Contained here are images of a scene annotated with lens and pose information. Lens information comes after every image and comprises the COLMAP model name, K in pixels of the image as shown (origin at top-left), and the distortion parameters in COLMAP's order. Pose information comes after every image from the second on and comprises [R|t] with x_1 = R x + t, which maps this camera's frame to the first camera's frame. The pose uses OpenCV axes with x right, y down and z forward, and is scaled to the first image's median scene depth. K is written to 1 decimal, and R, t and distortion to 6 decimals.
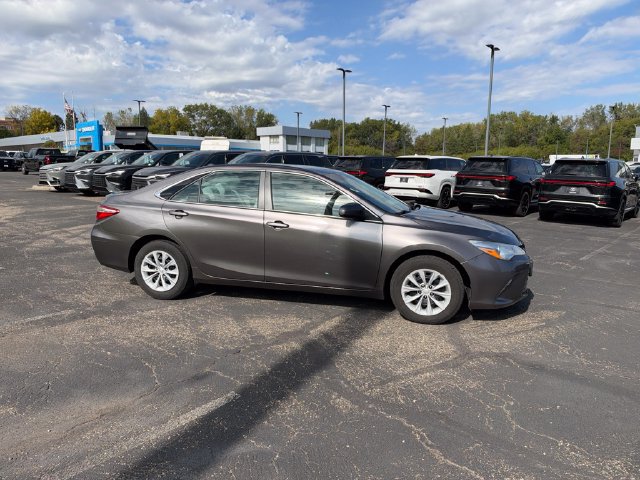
lens RADIAL K [[462.1, 0, 320.4], [0, 462.1, 239.6], [0, 0, 1]] dist [0.011305, -0.027359]
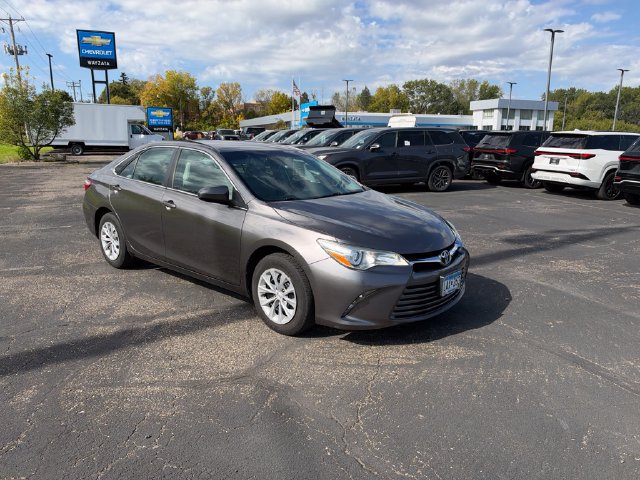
lens RADIAL K [[462.1, 0, 320.7], [0, 462.1, 240.4], [0, 0, 1]] dist [0.011305, -0.027359]
pose [[0.894647, 0.096348, -0.436262, 0.187347], [-0.074471, 0.994969, 0.067020, -0.014148], [0.440524, -0.027471, 0.897321, 0.080949]]
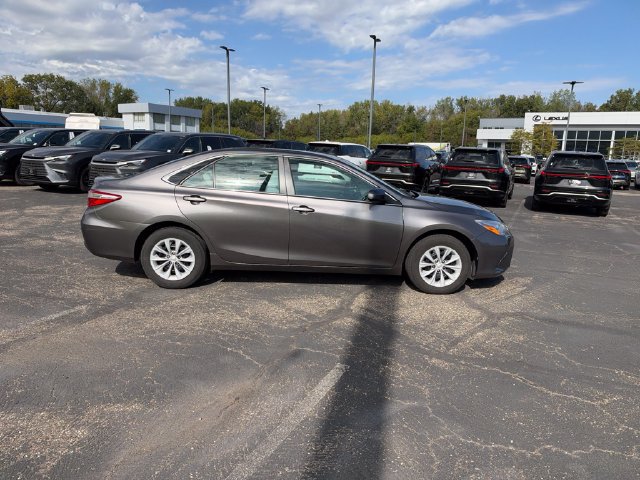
lens RADIAL K [[462.1, 0, 320.7], [0, 462.1, 248.5], [0, 0, 1]] dist [0.011305, -0.027359]
pose [[0.961040, -0.039021, 0.273641, -0.103656], [0.024308, 0.998081, 0.056954, -0.000629], [-0.275338, -0.048083, 0.960144, -0.002467]]
